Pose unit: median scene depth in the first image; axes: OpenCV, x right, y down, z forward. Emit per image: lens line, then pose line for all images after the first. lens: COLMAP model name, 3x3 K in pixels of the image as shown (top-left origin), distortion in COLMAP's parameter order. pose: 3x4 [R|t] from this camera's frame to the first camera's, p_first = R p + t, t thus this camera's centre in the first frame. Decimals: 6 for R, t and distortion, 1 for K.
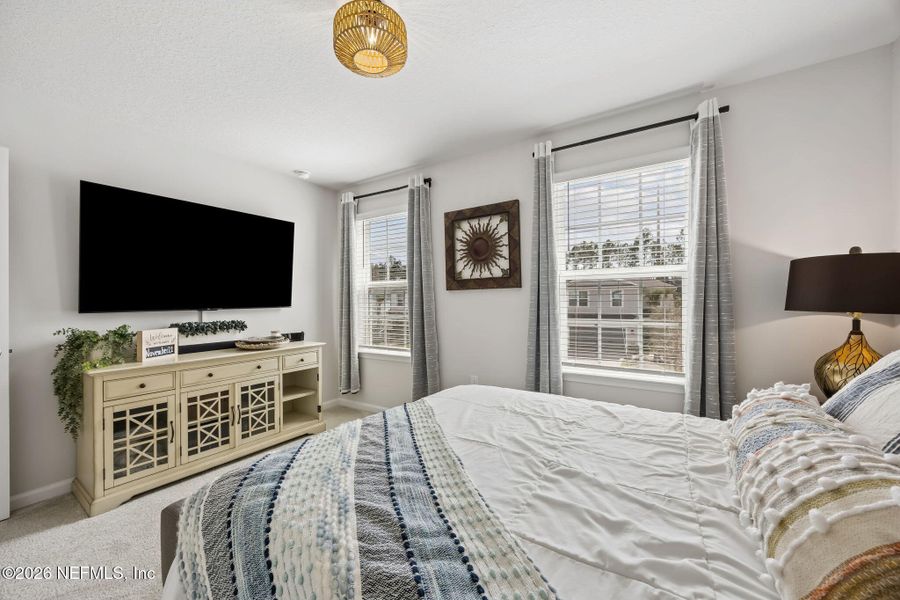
lens RADIAL K [[342.5, 0, 448.7], [0, 342.5, 302.9], [0, 0, 1]] dist [-0.002286, -0.000195]
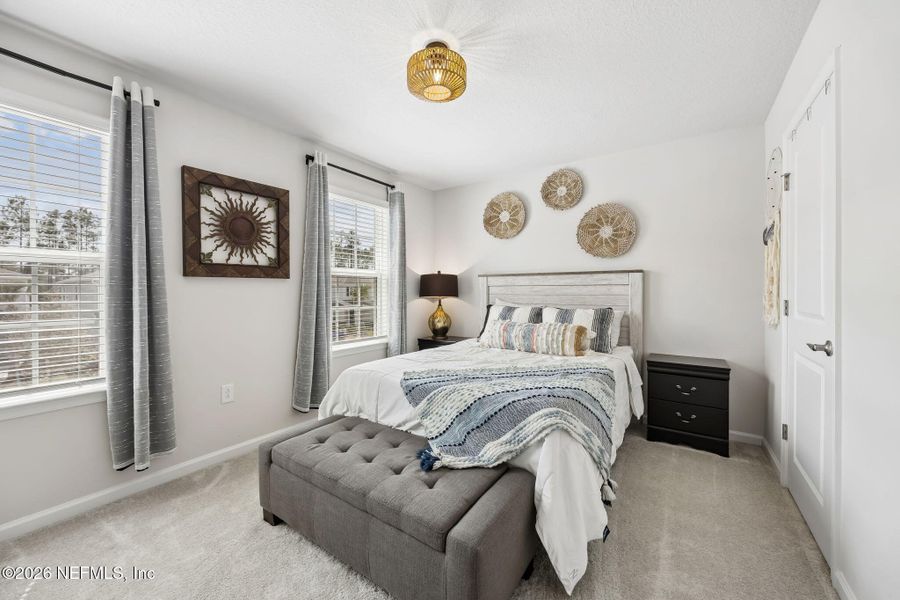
lens RADIAL K [[342.5, 0, 448.7], [0, 342.5, 302.9], [0, 0, 1]] dist [-0.002286, -0.000195]
pose [[0.045338, -0.023508, 0.998695, -0.734124], [0.007549, 0.999703, 0.023189, 0.006583], [-0.998943, 0.006488, 0.045502, 0.455384]]
